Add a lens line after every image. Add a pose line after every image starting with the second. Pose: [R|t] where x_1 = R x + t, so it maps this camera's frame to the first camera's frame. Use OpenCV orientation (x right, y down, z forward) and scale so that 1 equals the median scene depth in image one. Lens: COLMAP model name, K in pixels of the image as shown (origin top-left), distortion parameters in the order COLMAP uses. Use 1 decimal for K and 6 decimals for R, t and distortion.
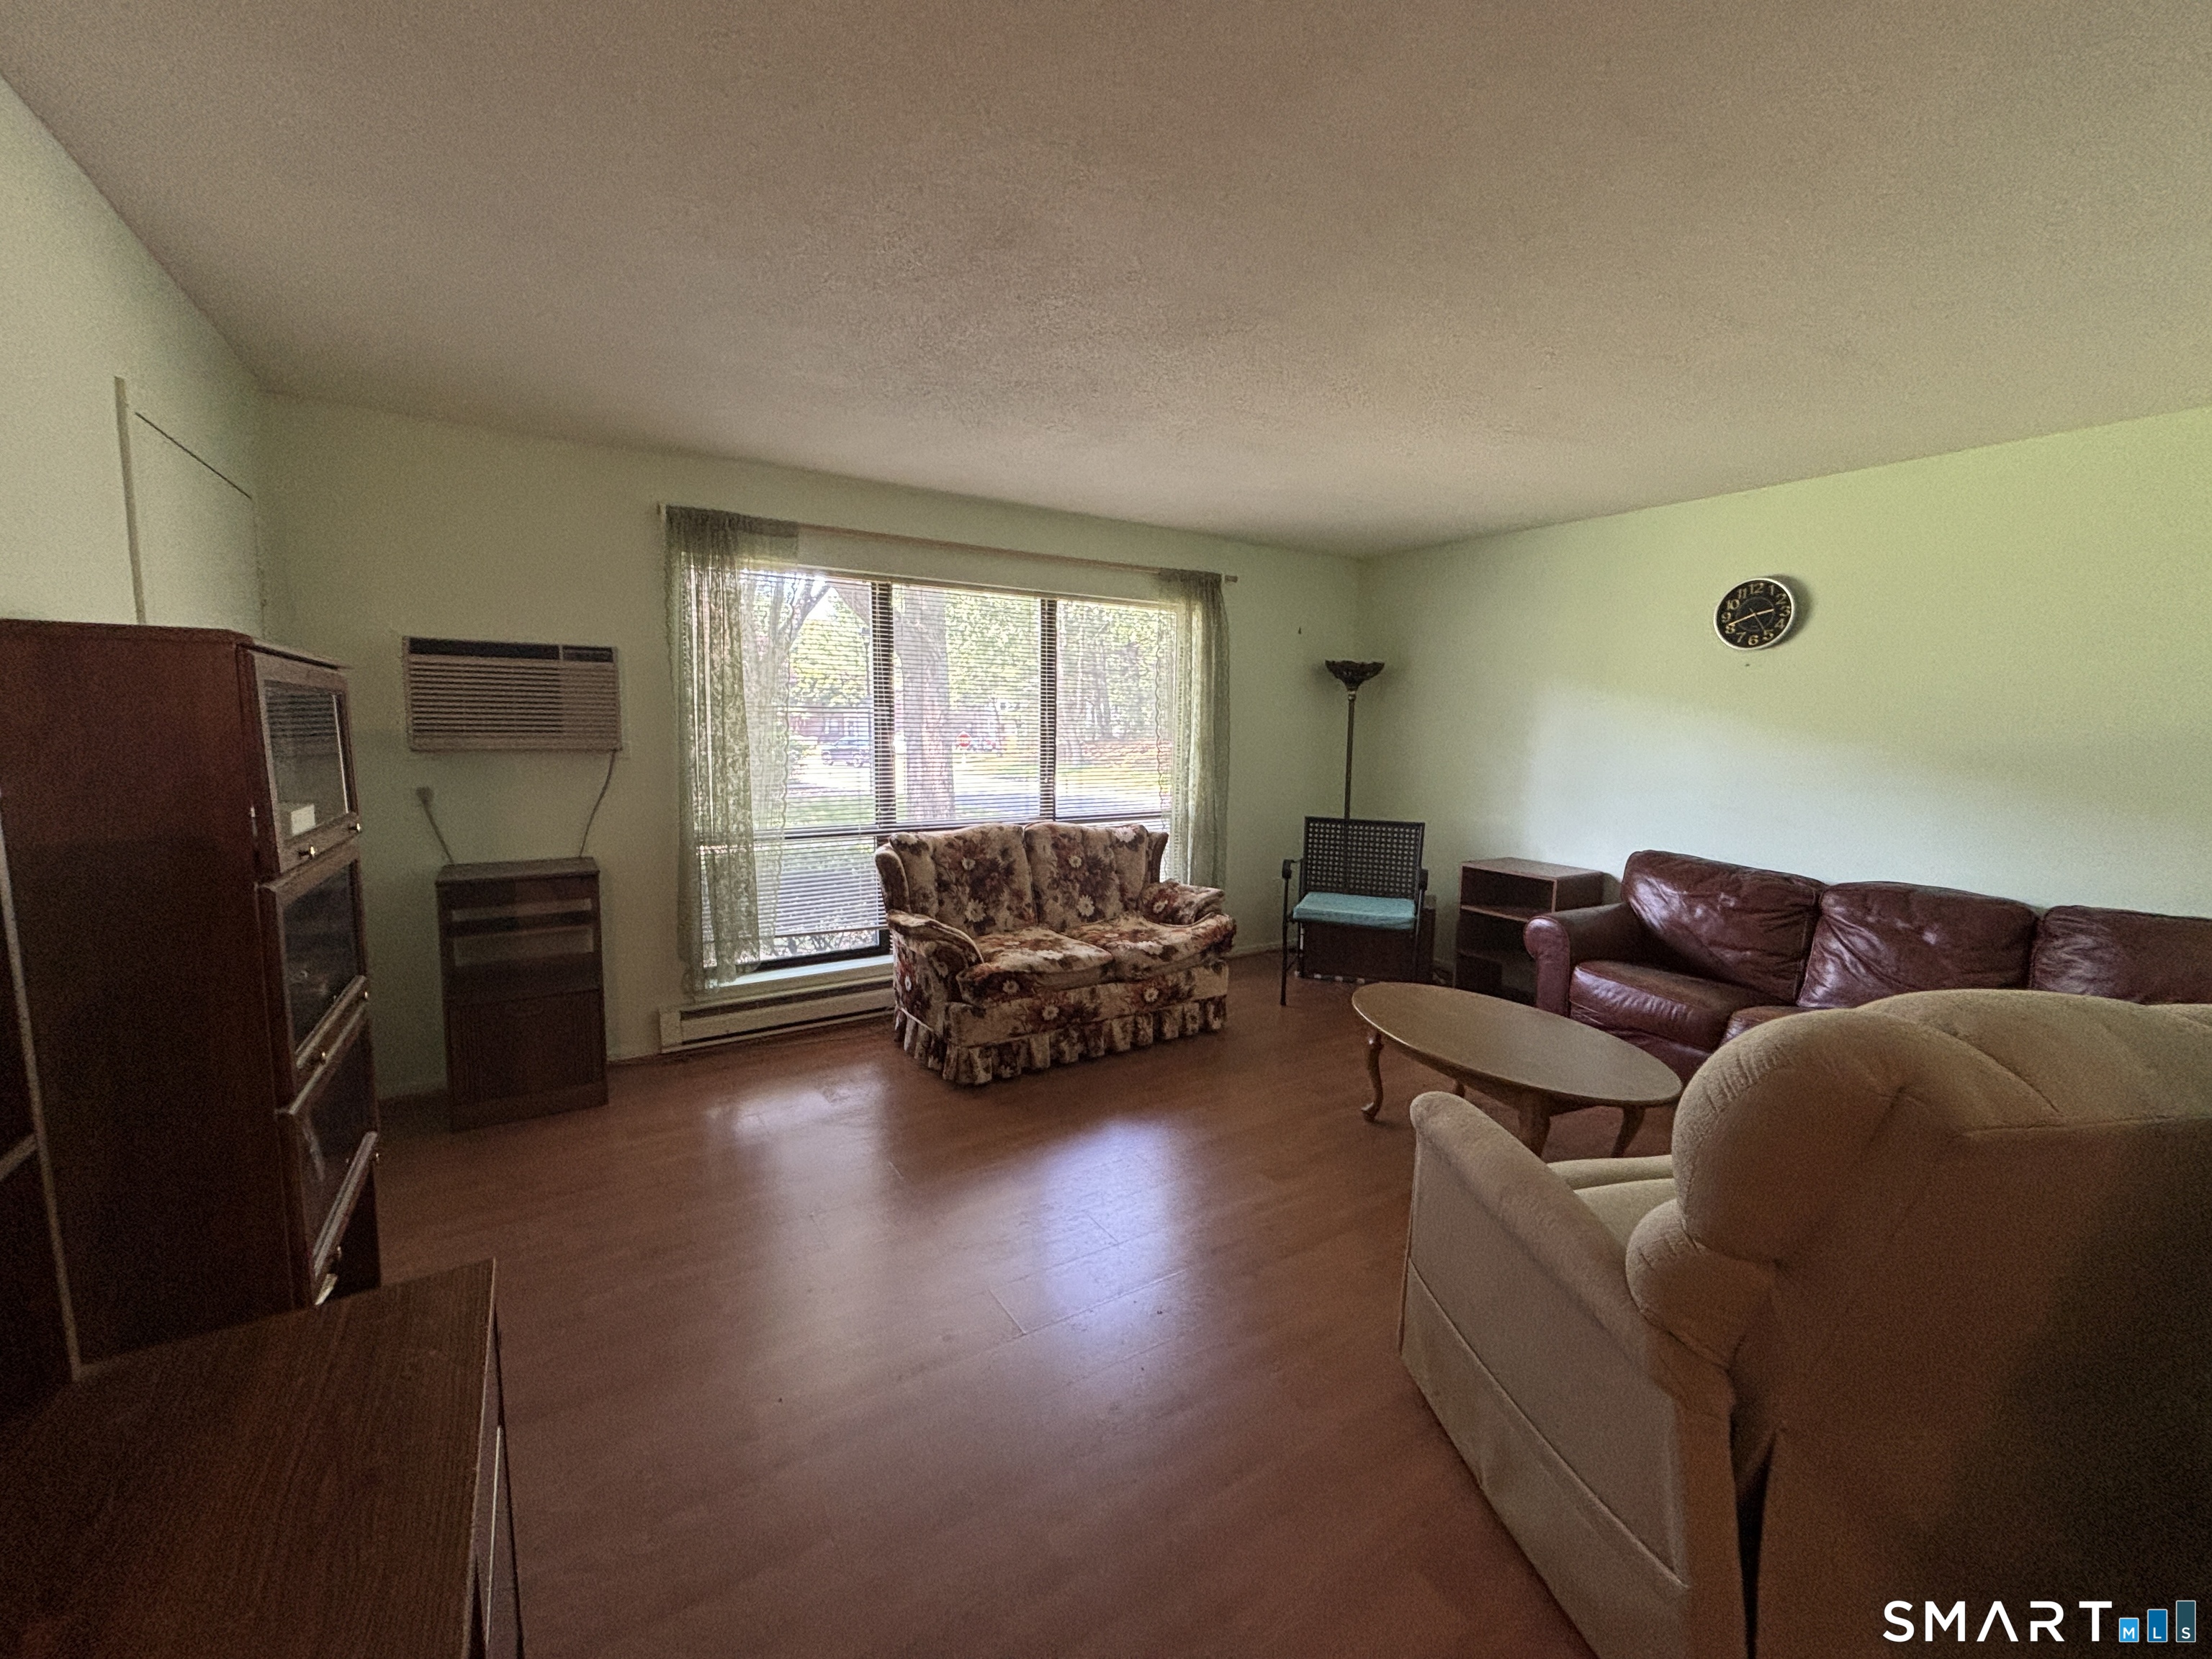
lens RADIAL K [[889.6, 0, 1106.3], [0, 889.6, 823.3], [0, 0, 1]] dist [-0.003266, -0.000412]
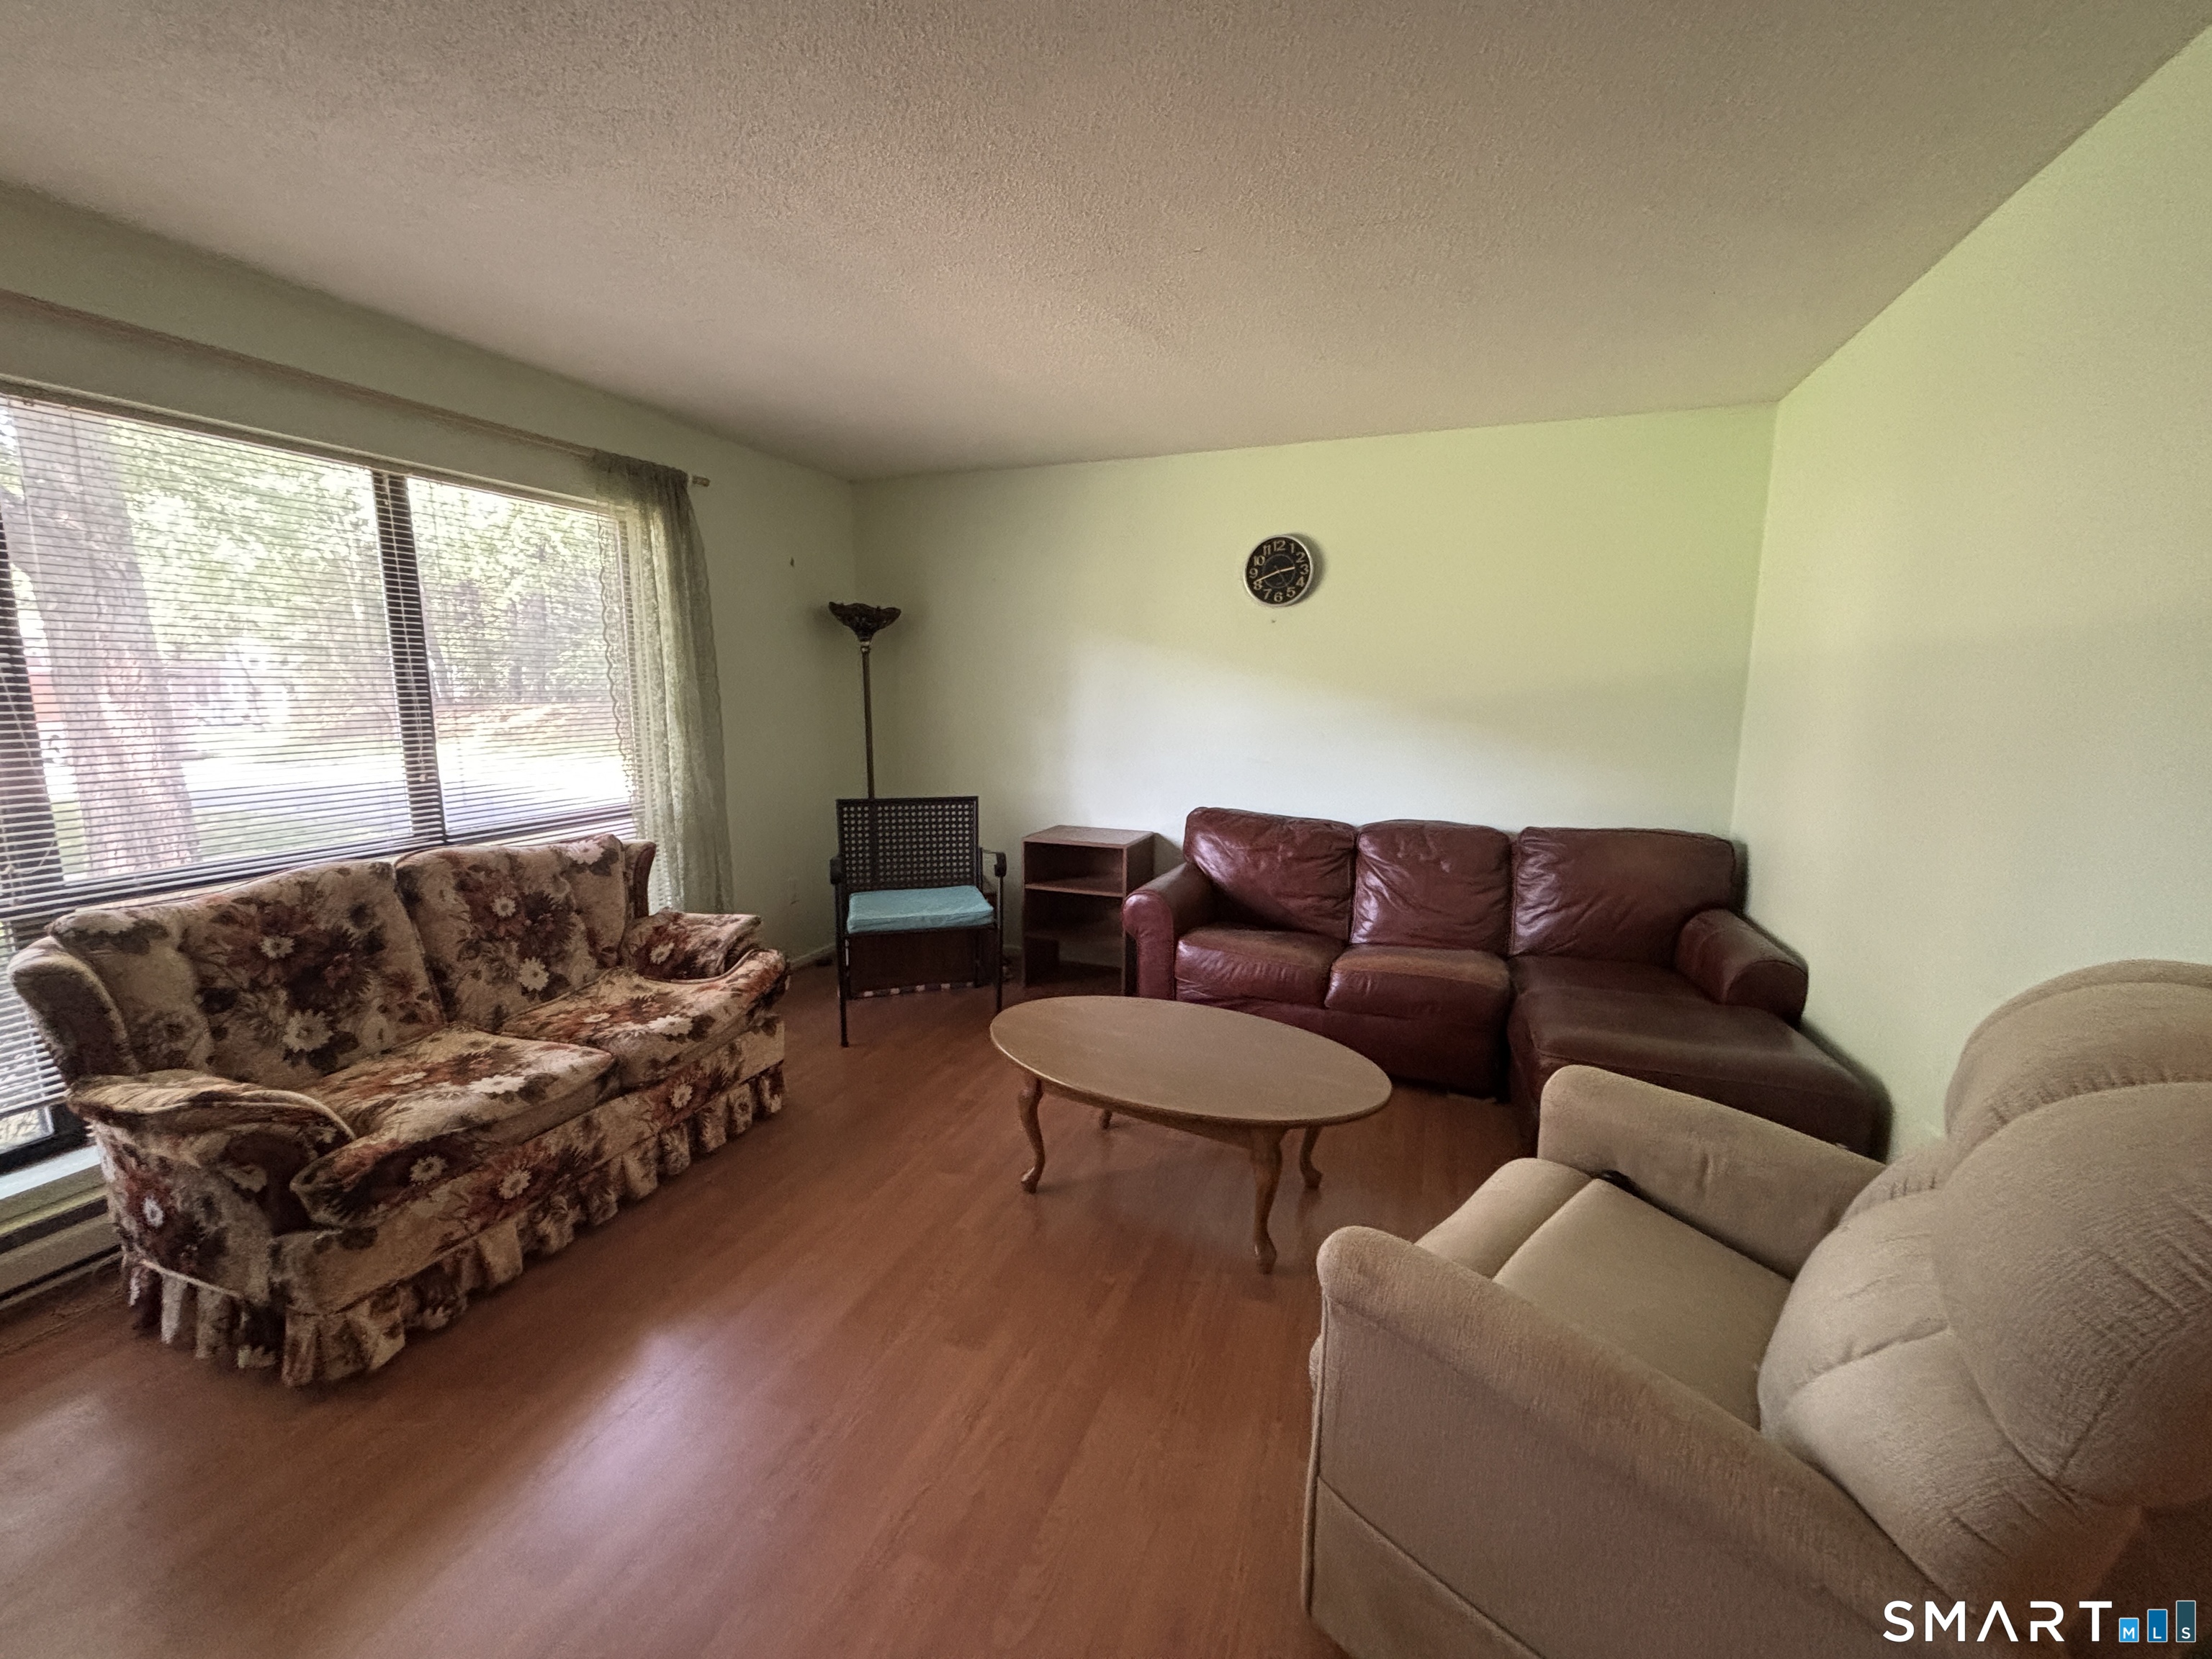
lens RADIAL K [[889.6, 0, 1110.1], [0, 889.6, 825.5], [0, 0, 1]] dist [-0.003266, -0.000412]
pose [[0.798973, -0.102697, 0.592533, -0.065970], [0.074111, 0.994614, 0.072454, -0.031043], [-0.596783, -0.013975, 0.802281, 0.281554]]
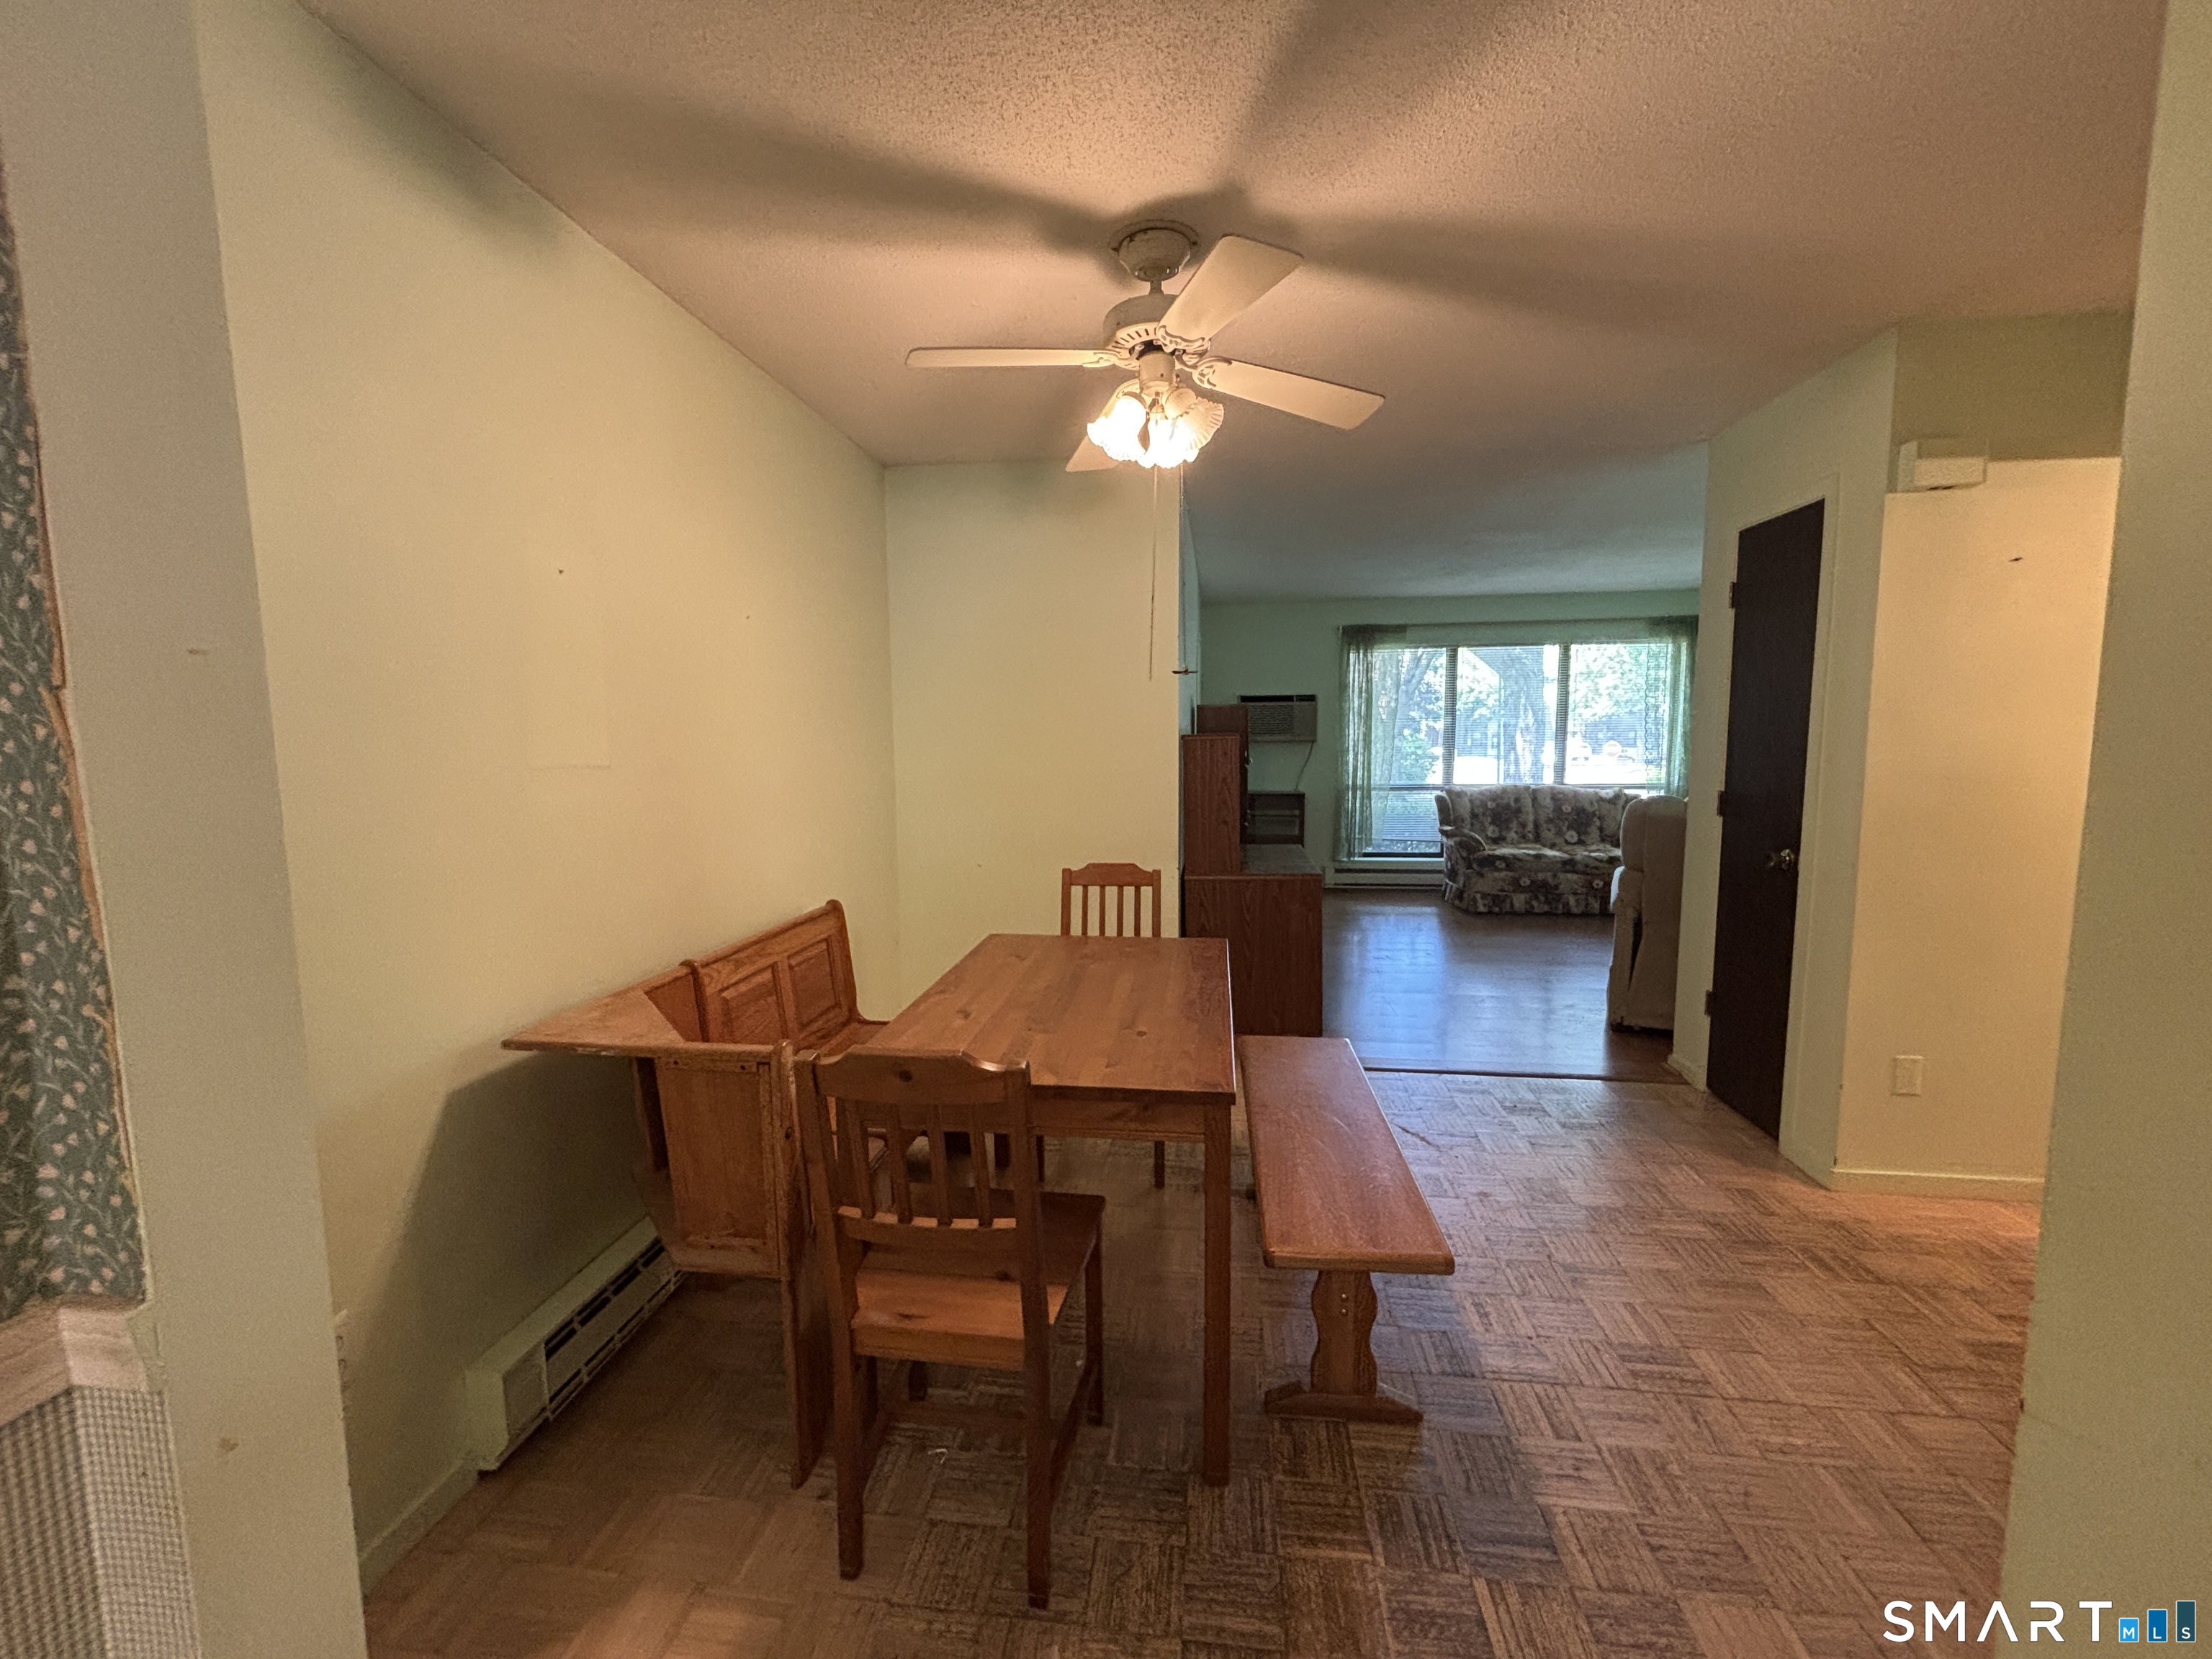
lens RADIAL K [[889.6, 0, 1107.3], [0, 889.6, 828.4], [0, 0, 1]] dist [-0.003266, -0.000412]
pose [[0.769962, 0.045728, -0.636449, 0.399294], [-0.052134, 0.998602, 0.008677, 0.122318], [0.635957, 0.026500, 0.771270, -0.878671]]
